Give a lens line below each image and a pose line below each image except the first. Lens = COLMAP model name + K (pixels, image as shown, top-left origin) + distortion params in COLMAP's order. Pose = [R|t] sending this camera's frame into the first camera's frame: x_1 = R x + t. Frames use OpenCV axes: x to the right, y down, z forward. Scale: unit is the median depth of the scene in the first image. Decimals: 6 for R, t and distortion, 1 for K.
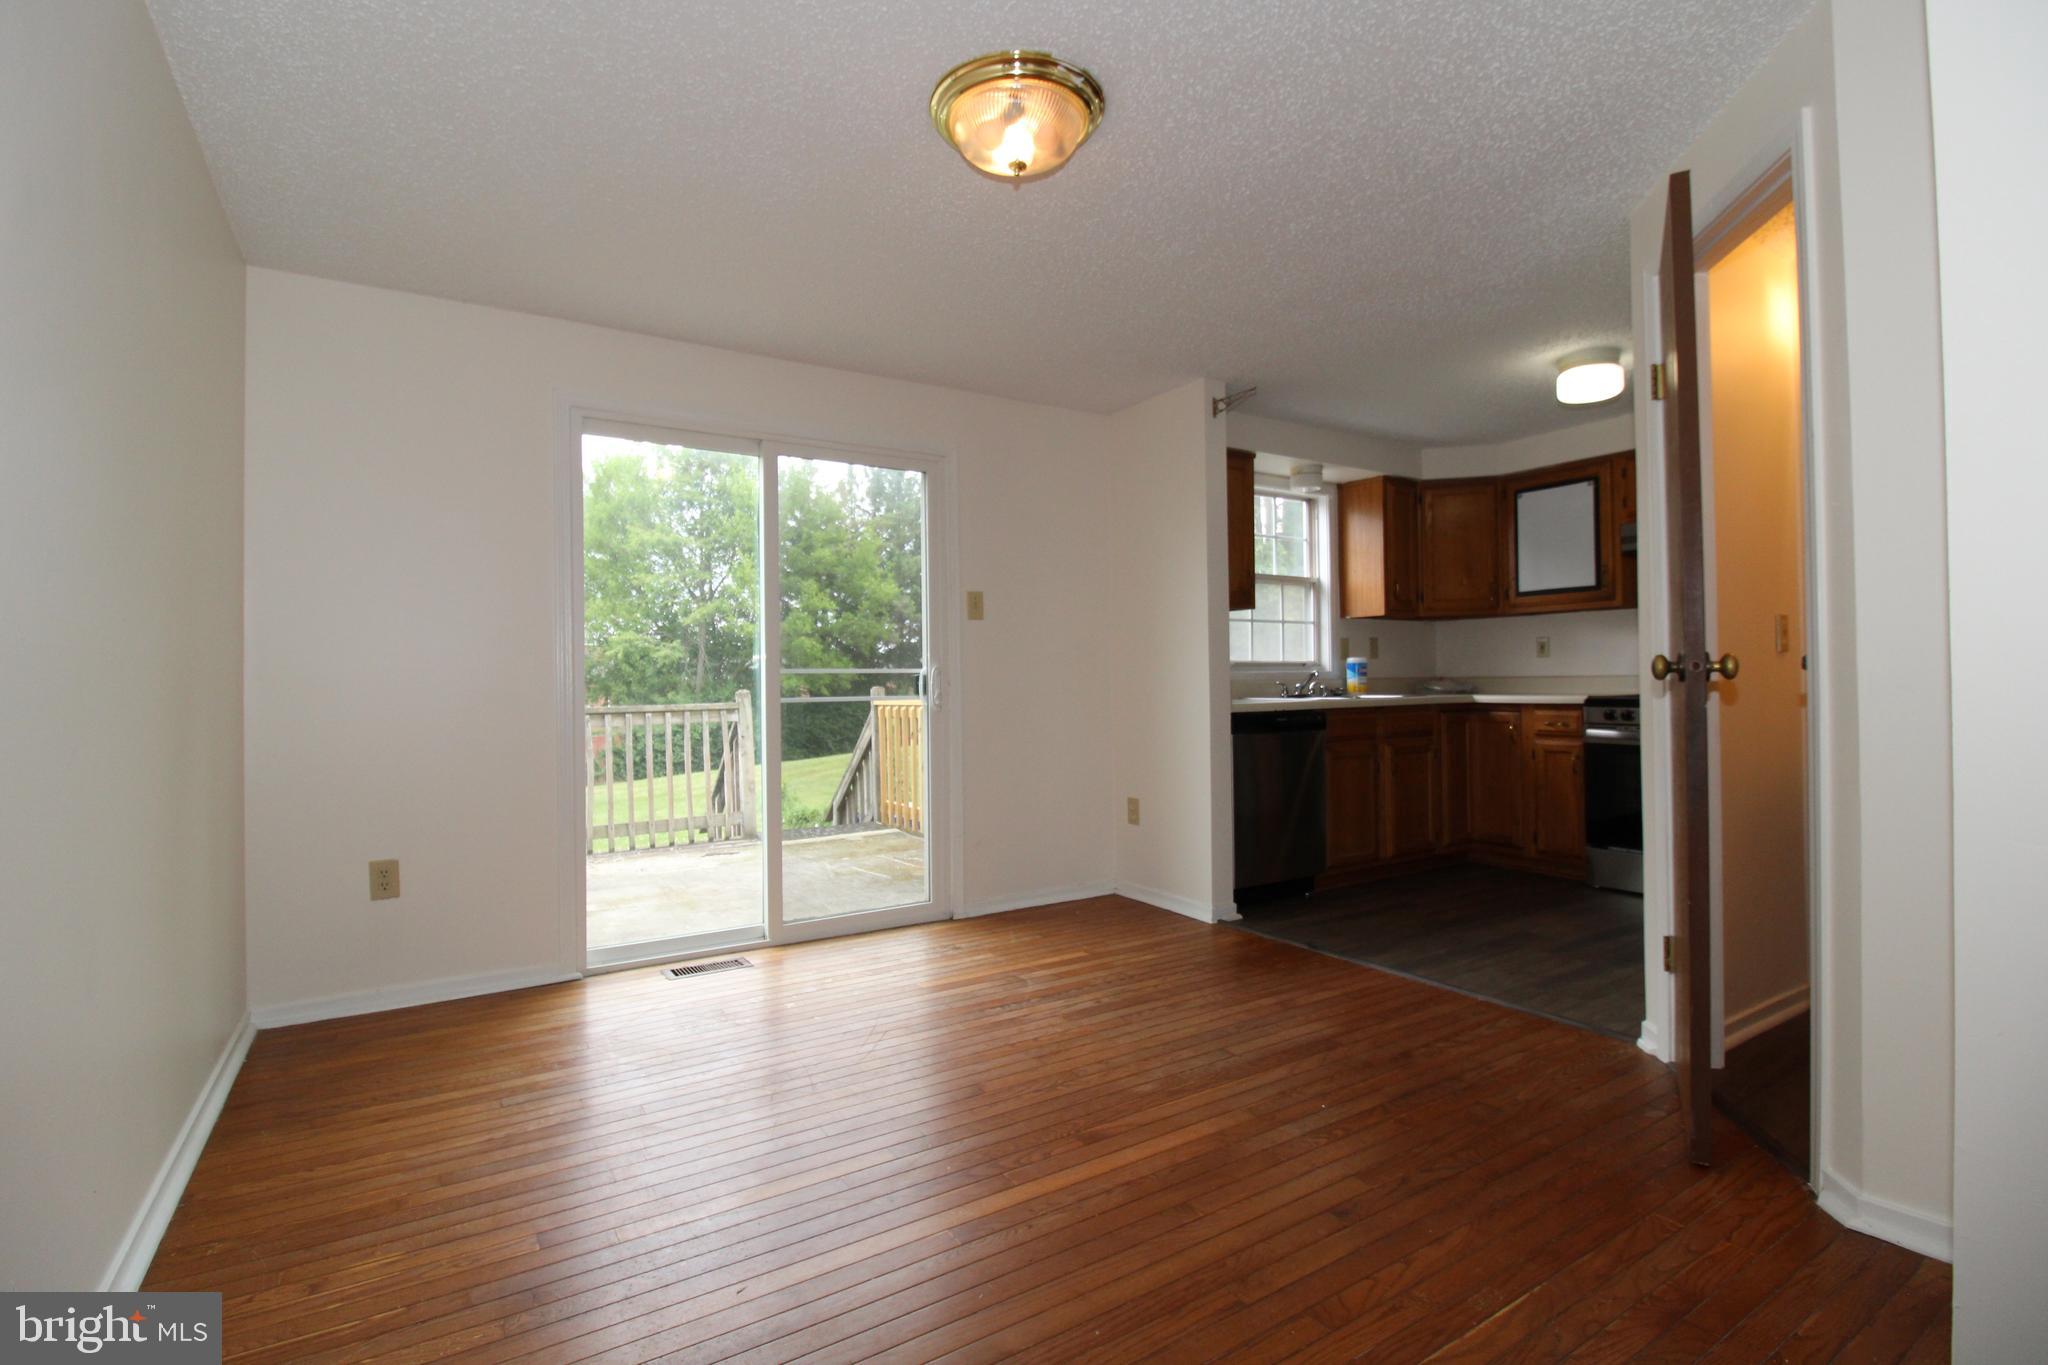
lens RADIAL K [[943.5, 0, 1009.2], [0, 943.5, 674.7], [0, 0, 1]] dist [0.003524, 0.000151]
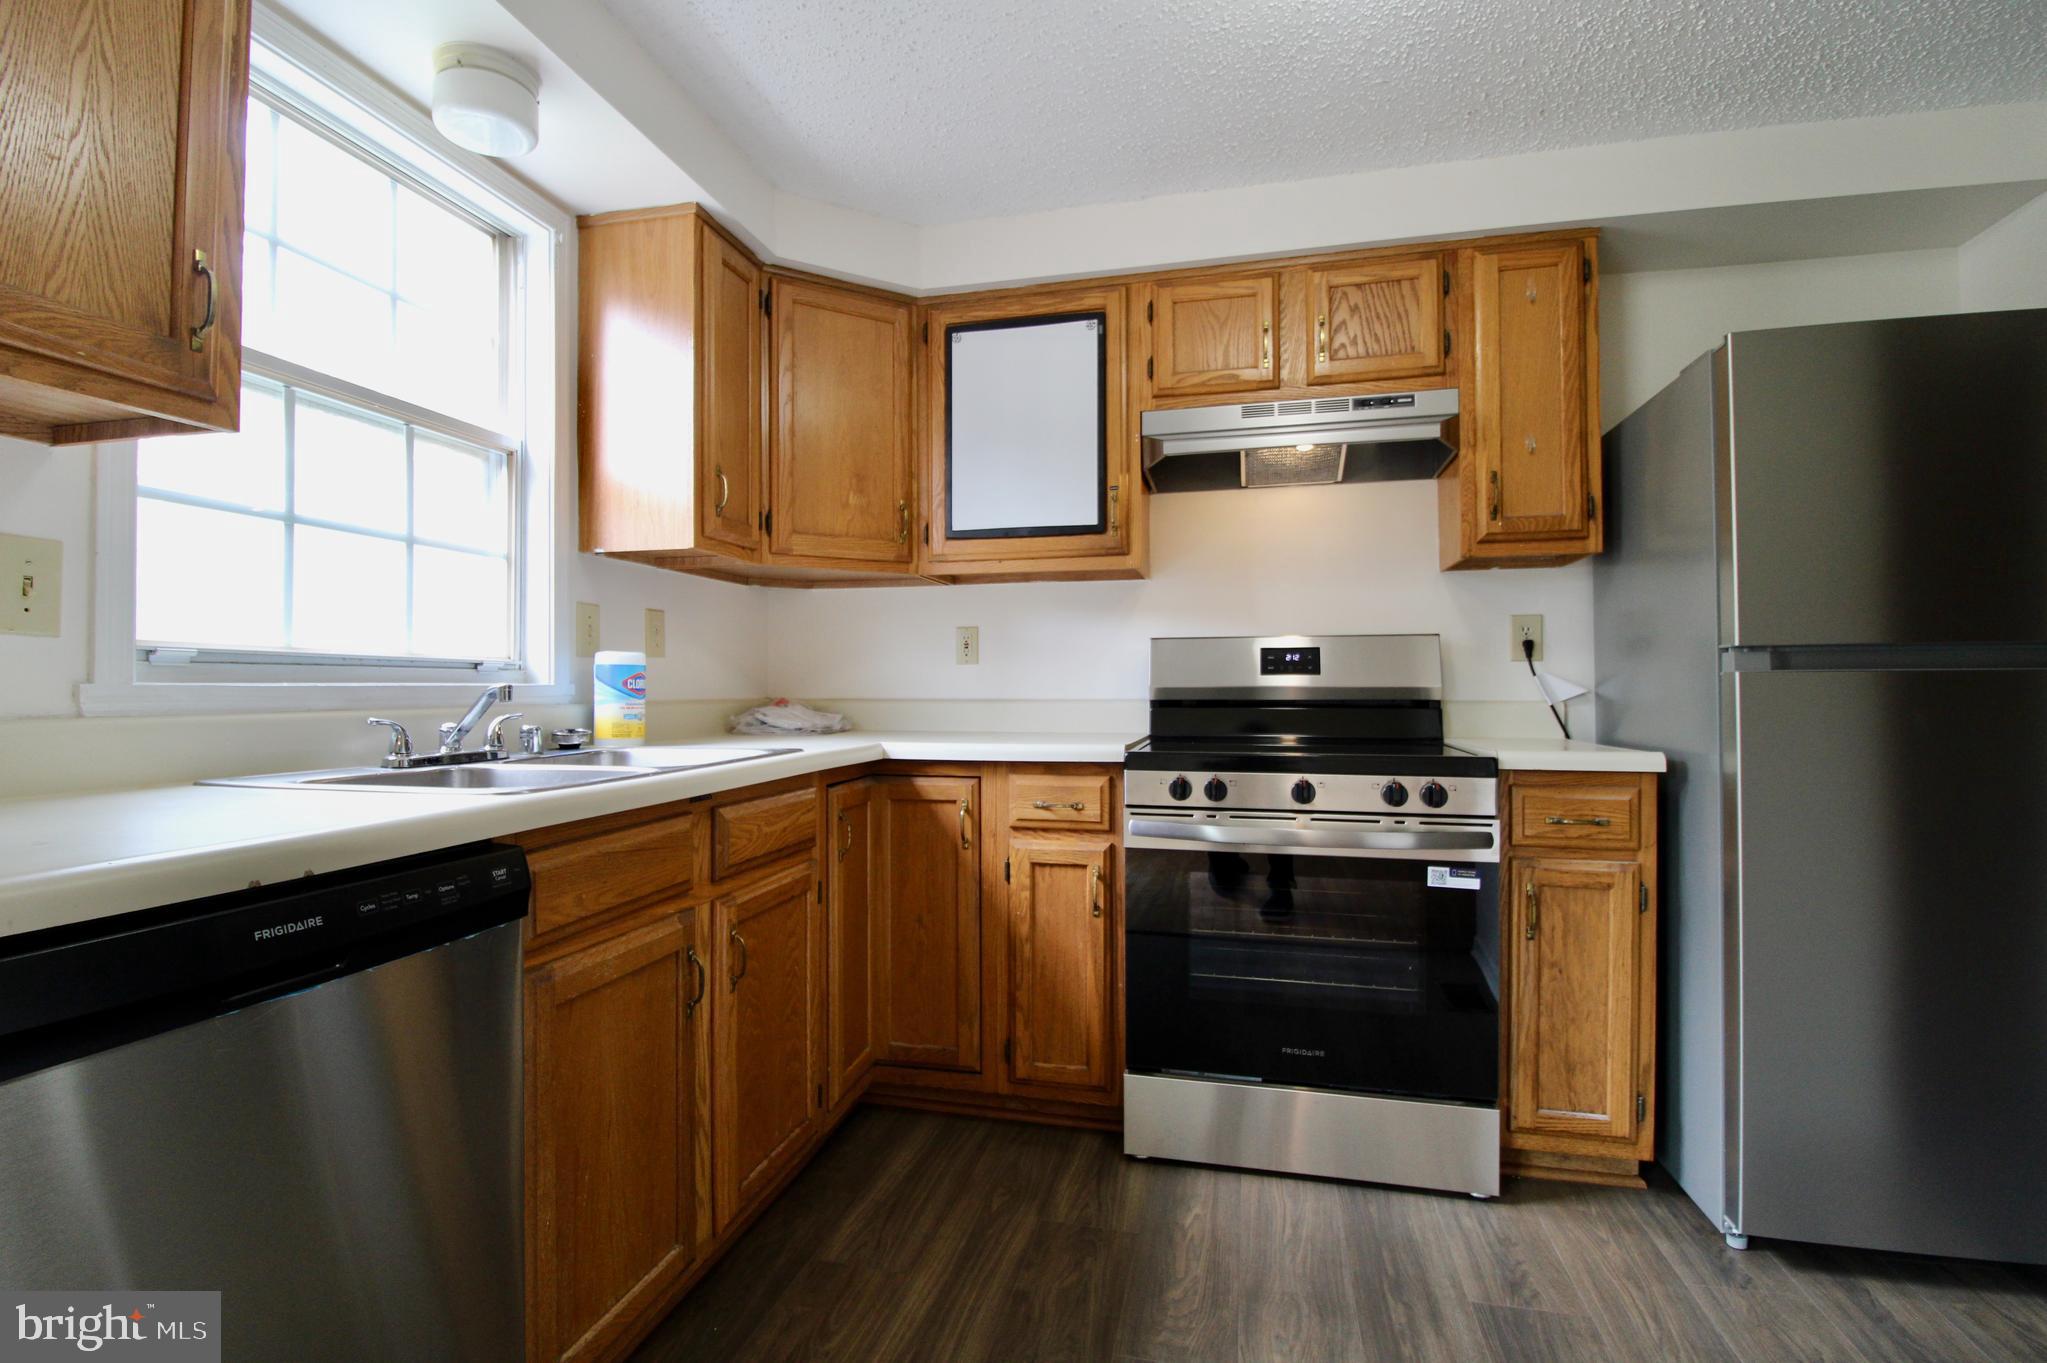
lens RADIAL K [[943.1, 0, 1003.9], [0, 943.1, 674.8], [0, 0, 1]] dist [0.003524, 0.000151]
pose [[0.715716, 0.019316, 0.698124, 0.214577], [-0.012370, 0.999811, -0.014981, -0.004586], [-0.698282, 0.002086, 0.715820, 0.626345]]
